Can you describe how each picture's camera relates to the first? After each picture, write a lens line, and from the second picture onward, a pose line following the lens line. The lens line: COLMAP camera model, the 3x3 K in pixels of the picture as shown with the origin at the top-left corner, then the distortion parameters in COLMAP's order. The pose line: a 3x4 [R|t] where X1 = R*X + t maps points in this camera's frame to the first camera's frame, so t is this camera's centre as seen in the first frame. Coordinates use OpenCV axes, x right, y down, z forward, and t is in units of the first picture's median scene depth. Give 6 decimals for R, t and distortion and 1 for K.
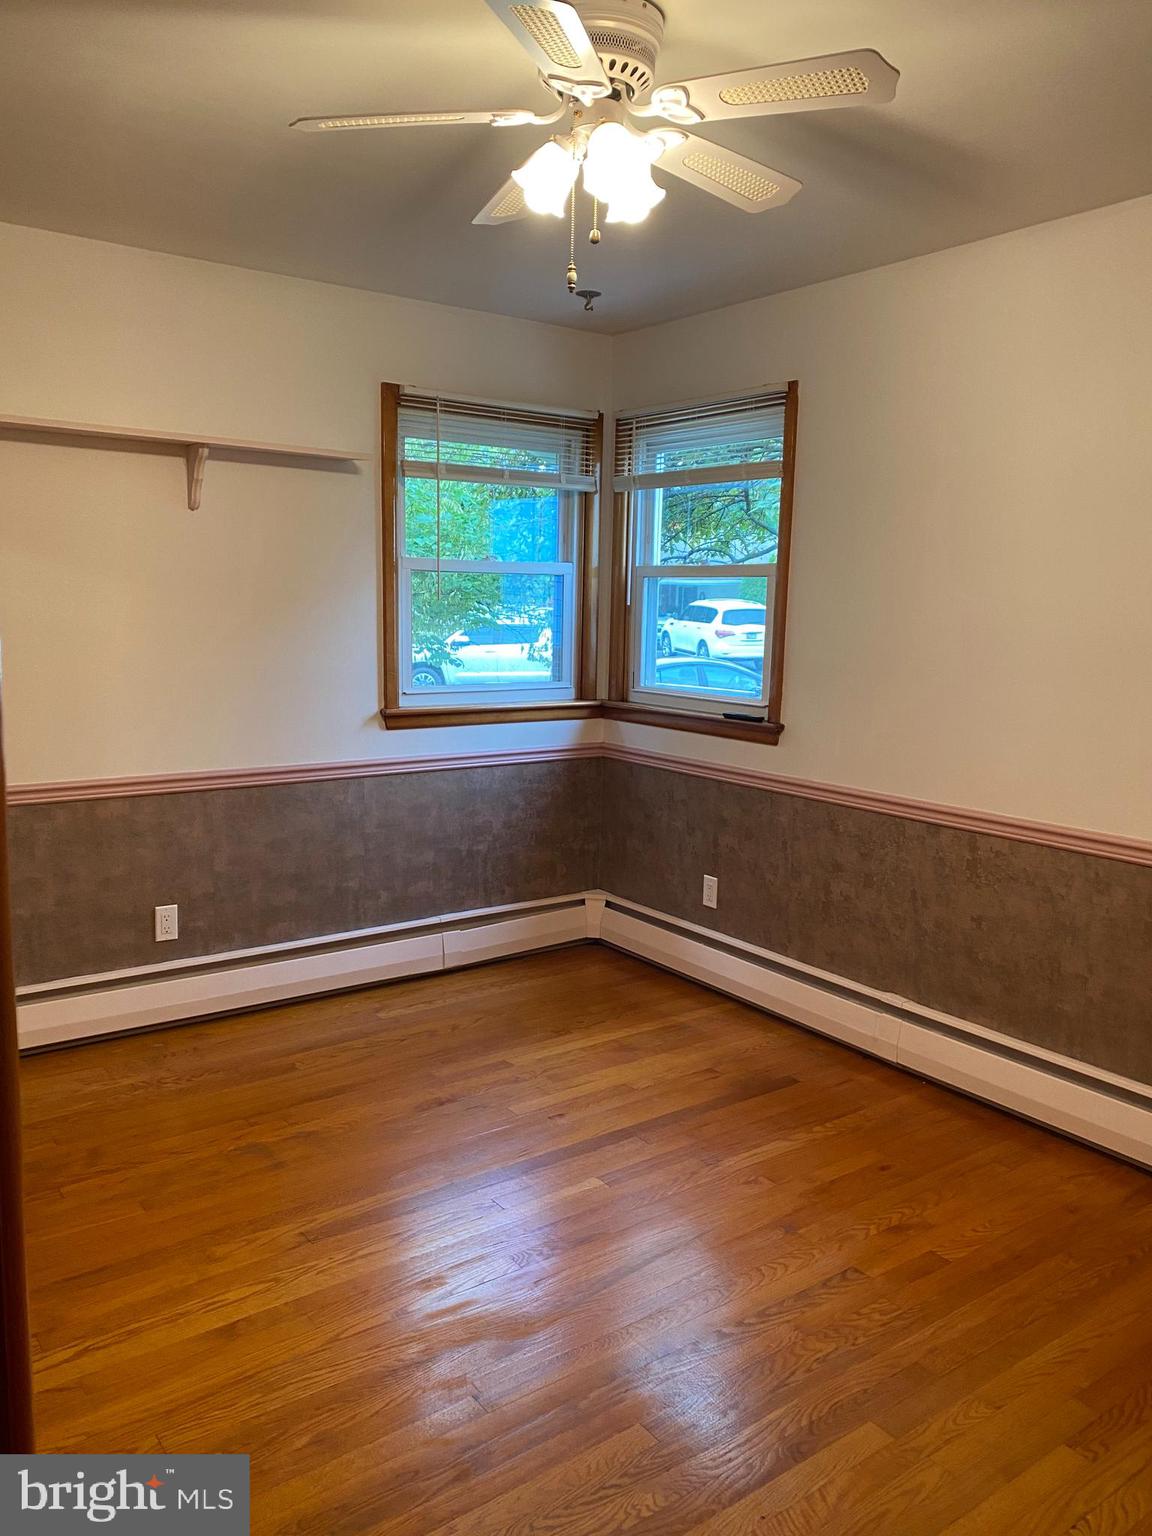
lens RADIAL K [[1174.3, 0, 576.0], [0, 1174.3, 768.0], [0, 0, 1]] dist [0.006818, 0.000891]
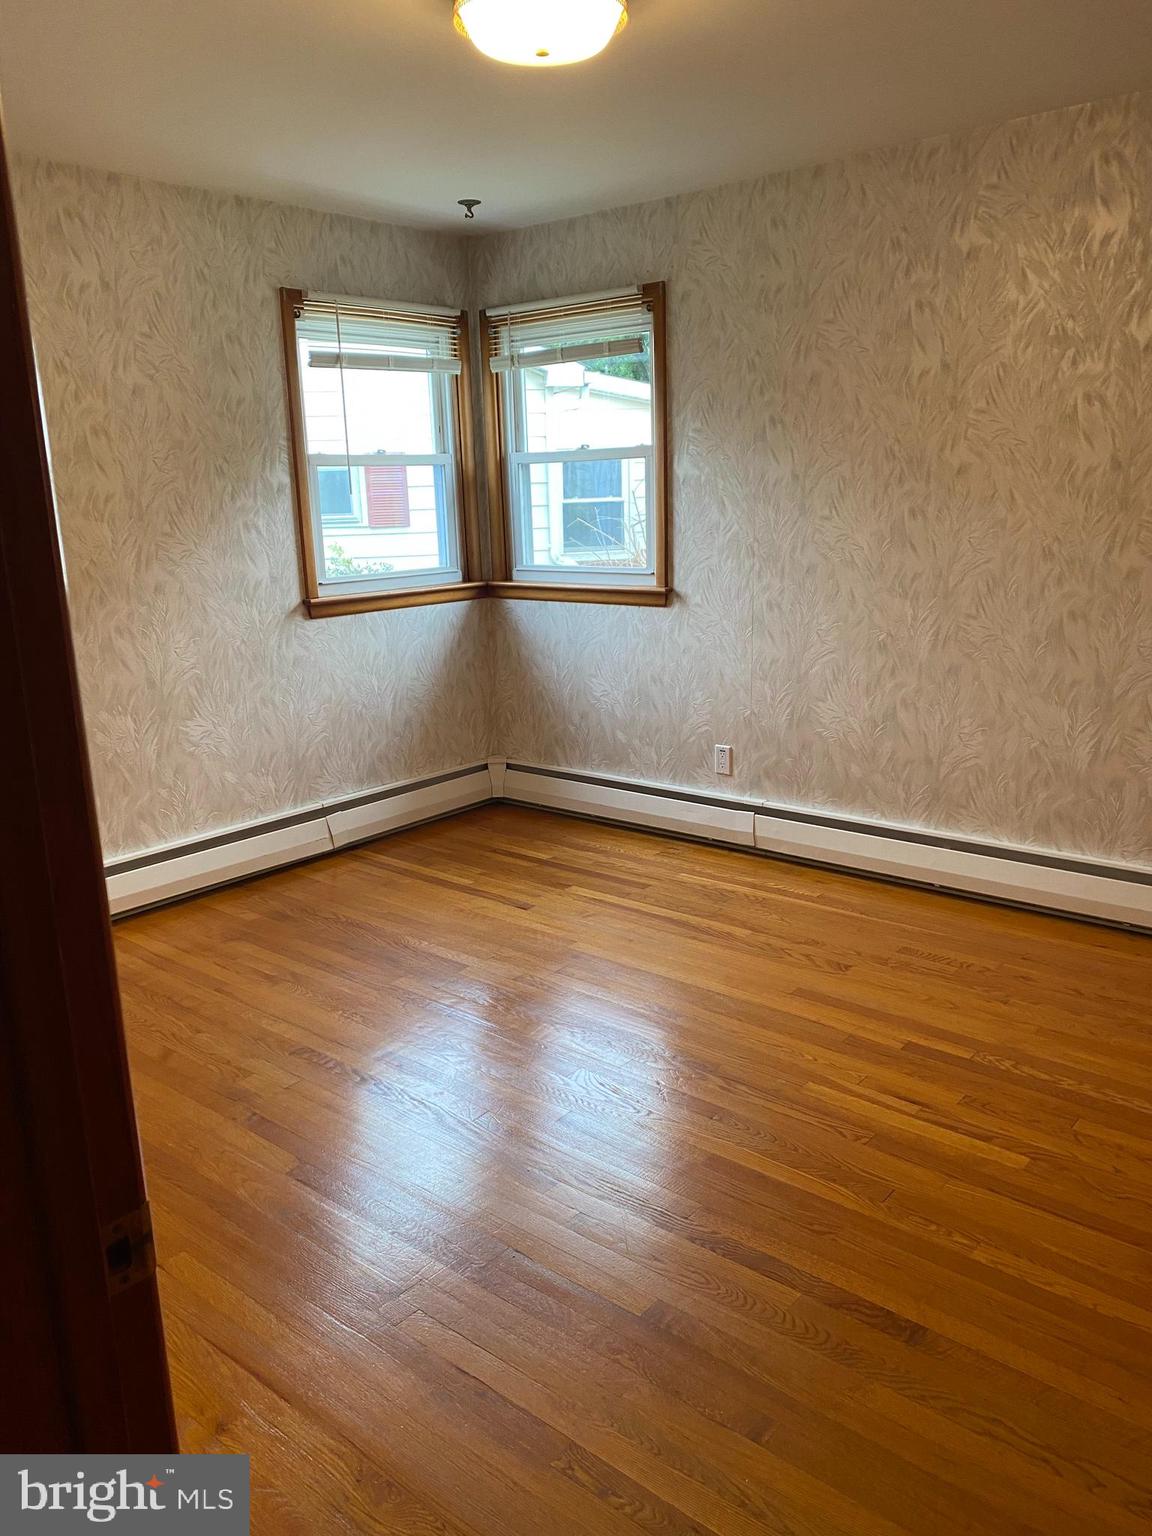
lens RADIAL K [[1178.1, 0, 576.0], [0, 1178.1, 768.0], [0, 0, 1]] dist [-0.013166, -0.003122]
pose [[0.974484, -0.096223, 0.202783, -0.137489], [0.076909, 0.991901, 0.101077, 0.010699], [-0.210867, -0.082902, 0.973993, -0.098578]]
